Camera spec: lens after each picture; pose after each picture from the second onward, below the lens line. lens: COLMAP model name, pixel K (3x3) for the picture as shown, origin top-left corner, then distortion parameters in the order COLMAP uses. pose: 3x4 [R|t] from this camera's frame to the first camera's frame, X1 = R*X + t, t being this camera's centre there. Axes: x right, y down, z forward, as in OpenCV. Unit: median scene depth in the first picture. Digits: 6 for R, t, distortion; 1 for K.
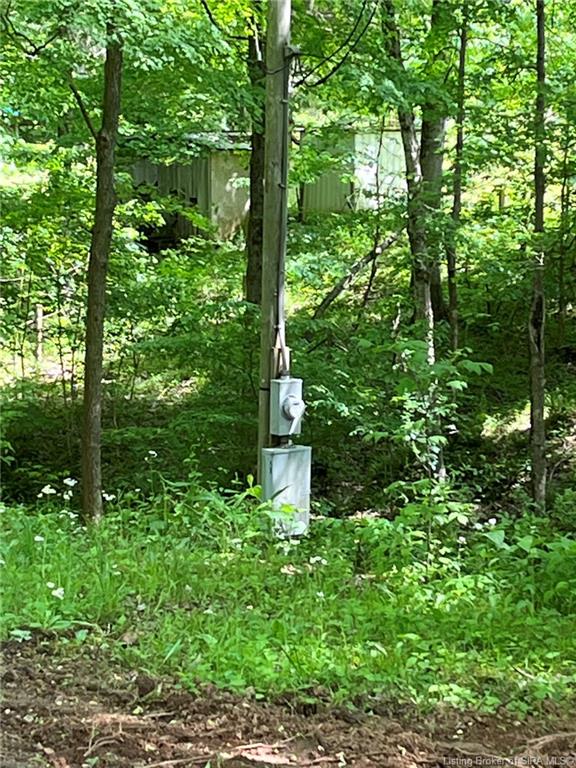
lens RADIAL K [[2708.9, 0, 290.4], [0, 2708.9, 384.0], [0, 0, 1]] dist [-0.006826, 0.000000]
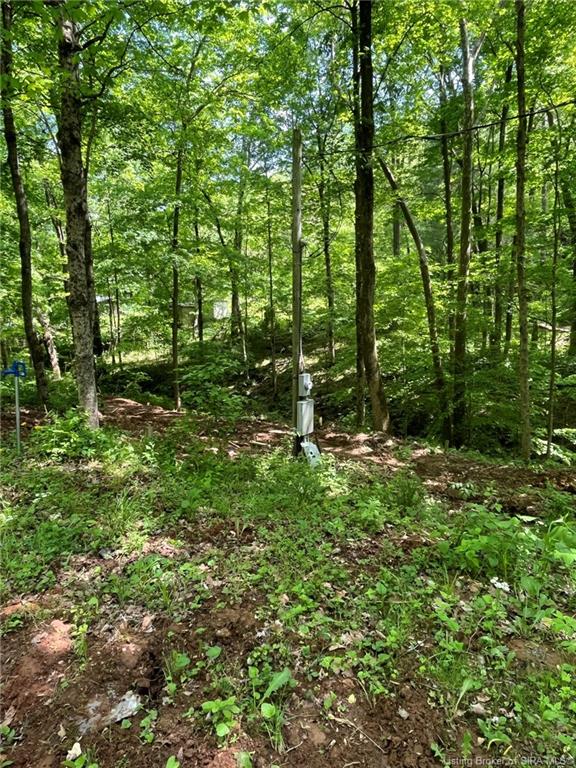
lens RADIAL K [[472.3, 0, 283.1], [0, 472.3, 383.4], [0, 0, 1]] dist [0.004063, 0.000319]
pose [[0.976555, -0.064305, 0.205437, -0.062074], [0.049685, 0.995903, 0.075555, -0.015068], [-0.209454, -0.063576, 0.975749, 0.309055]]
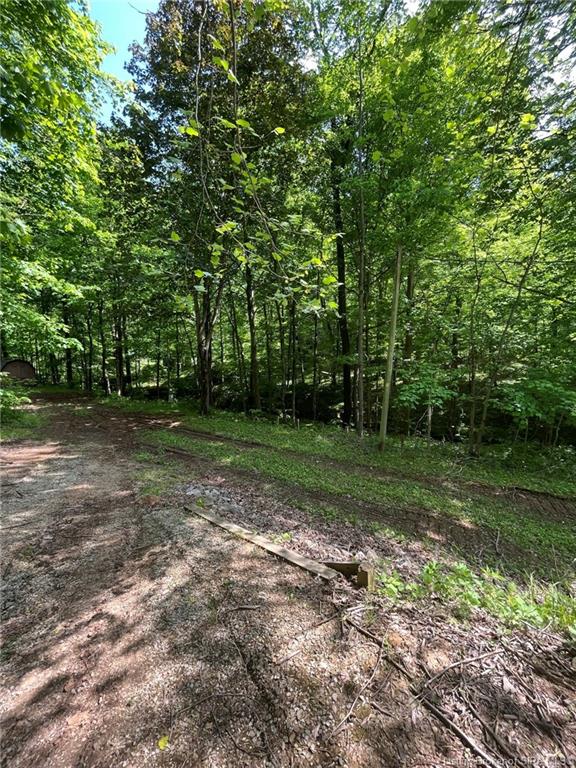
lens RADIAL K [[309.9, 0, 288.1], [0, 309.9, 381.5], [0, 0, 1]] dist [-0.002991, -0.000134]
pose [[0.954927, -0.044849, 0.293434, 0.049290], [0.043250, 0.998993, 0.011940, -0.012817], [-0.293674, 0.001289, 0.955905, -0.213742]]
